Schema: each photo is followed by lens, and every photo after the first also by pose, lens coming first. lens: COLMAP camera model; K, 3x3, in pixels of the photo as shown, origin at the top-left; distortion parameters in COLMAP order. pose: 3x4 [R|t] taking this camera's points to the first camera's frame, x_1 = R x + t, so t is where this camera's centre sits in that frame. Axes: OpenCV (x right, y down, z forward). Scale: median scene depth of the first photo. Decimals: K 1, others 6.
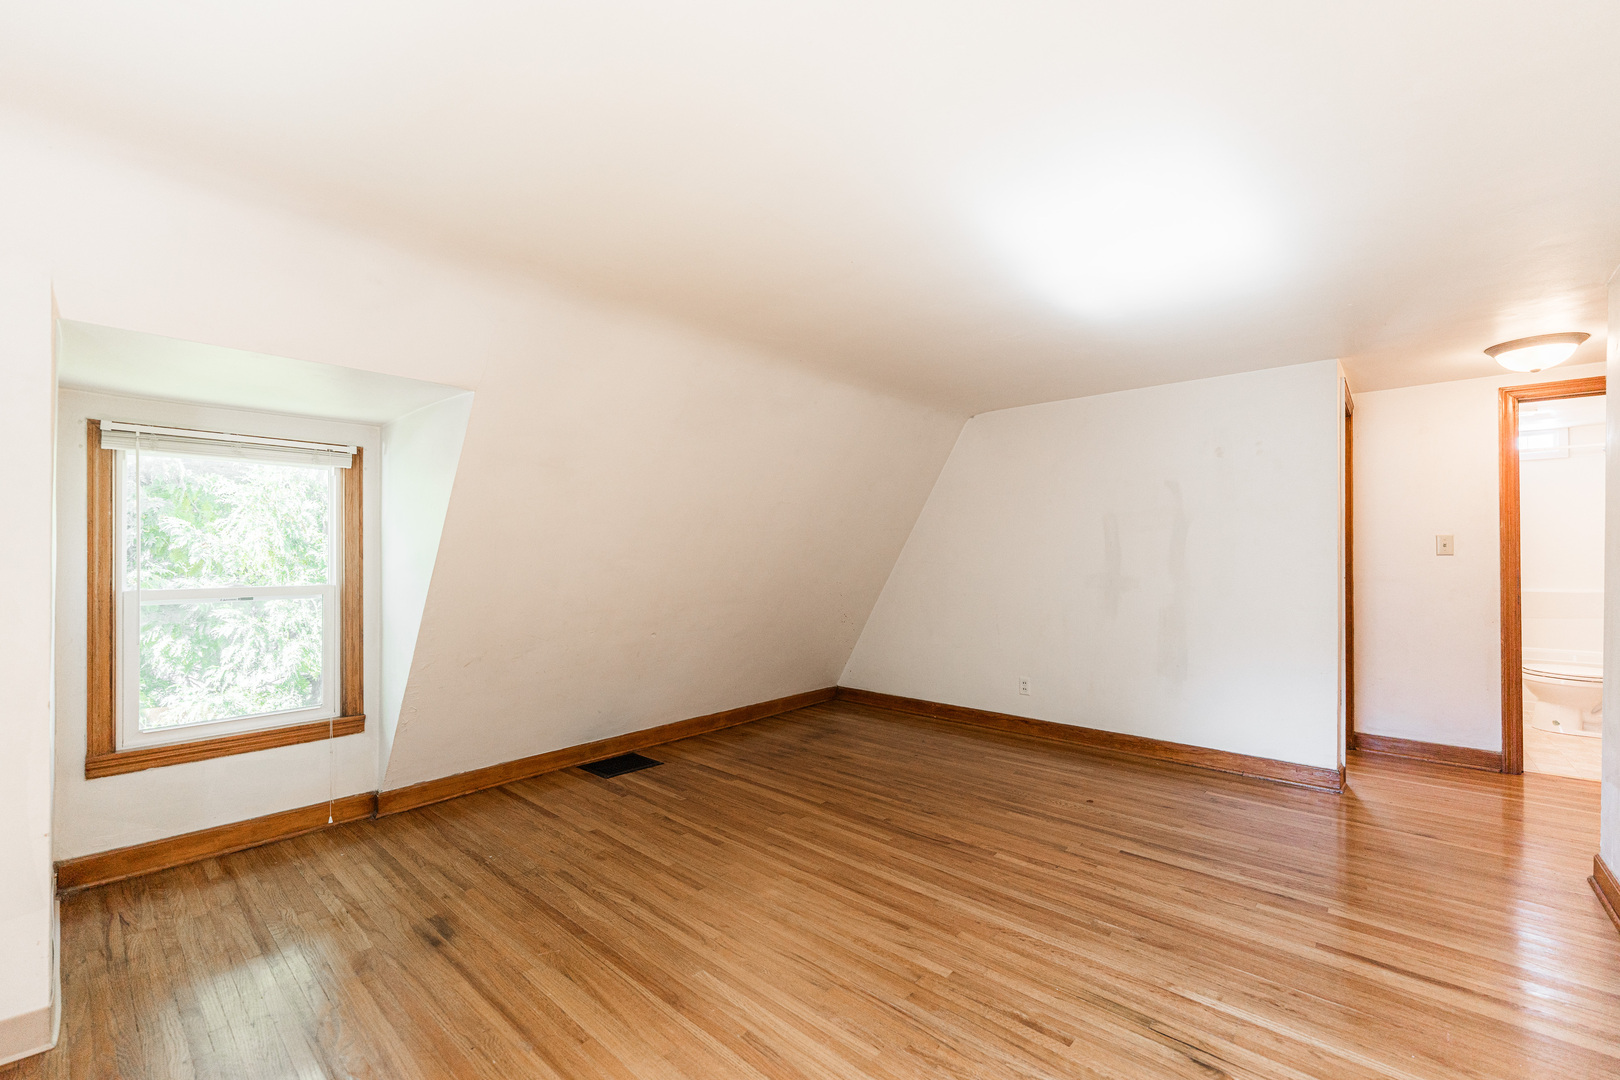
lens RADIAL K [[667.9, 0, 801.6], [0, 667.9, 547.4], [0, 0, 1]] dist [0.002418, 0.000688]
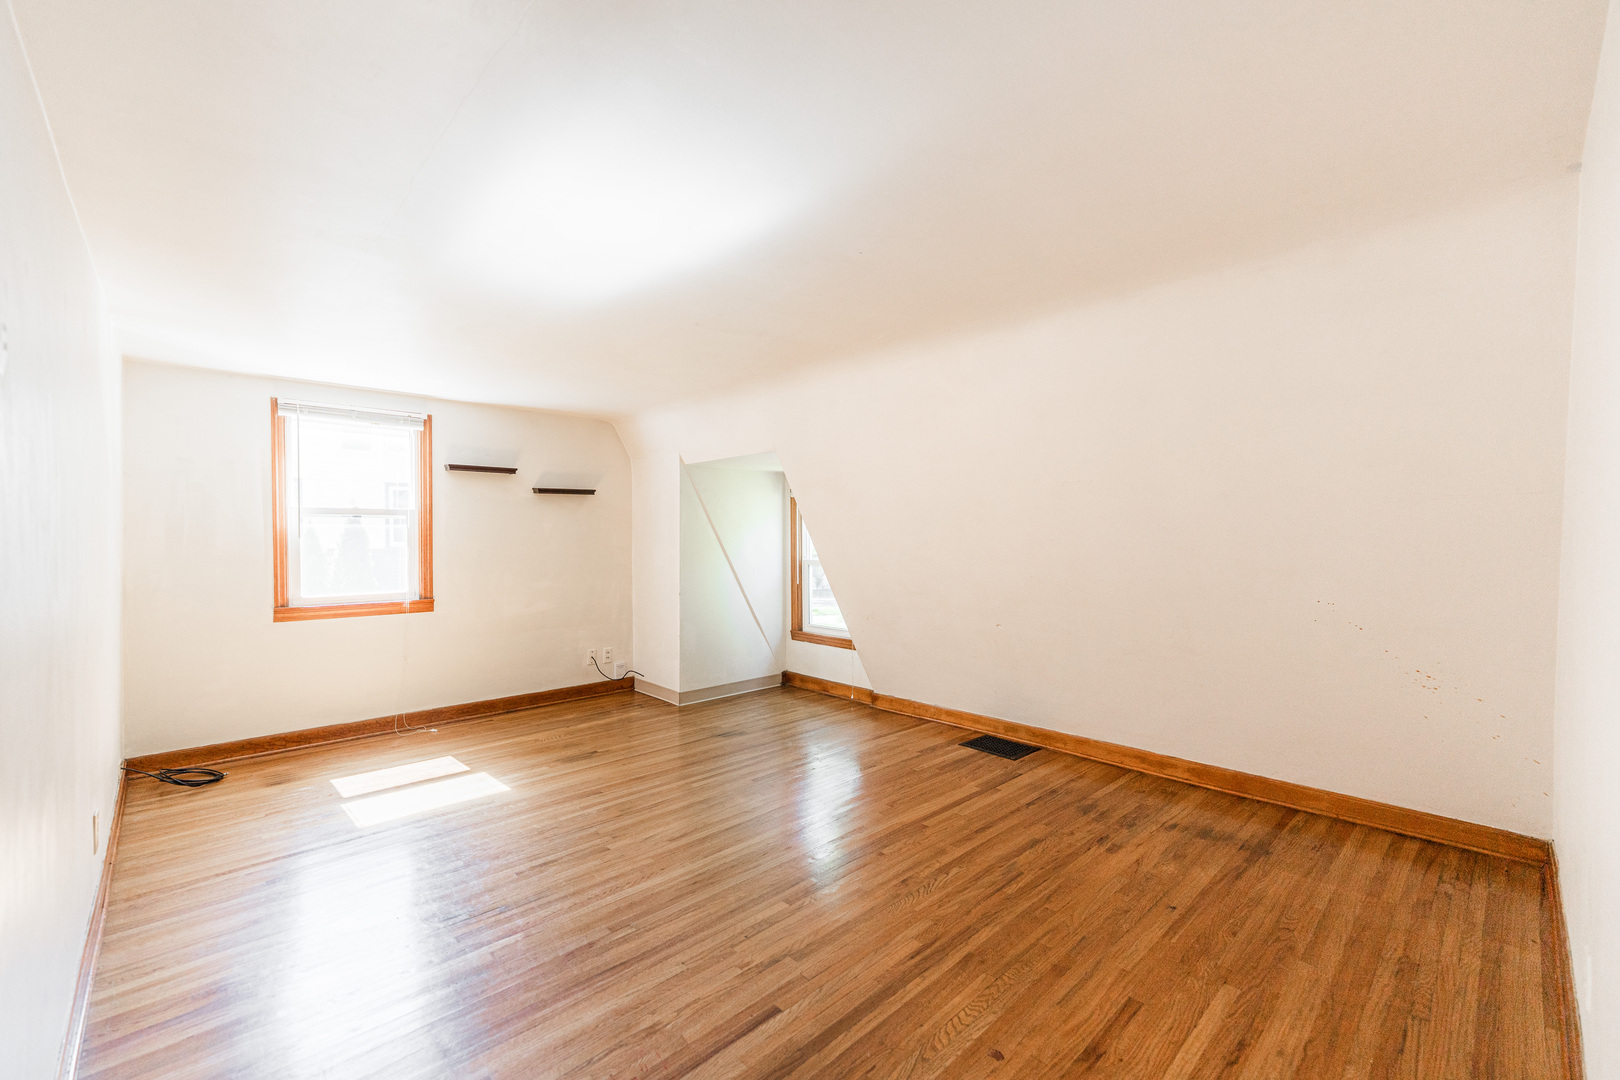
lens RADIAL K [[667.9, 0, 800.5], [0, 667.9, 536.6], [0, 0, 1]] dist [0.002418, 0.000688]
pose [[-0.069315, 0.004063, -0.997587, 0.893497], [0.006685, 0.999971, 0.003608, -0.016372], [0.997572, -0.006419, -0.069341, 0.837584]]
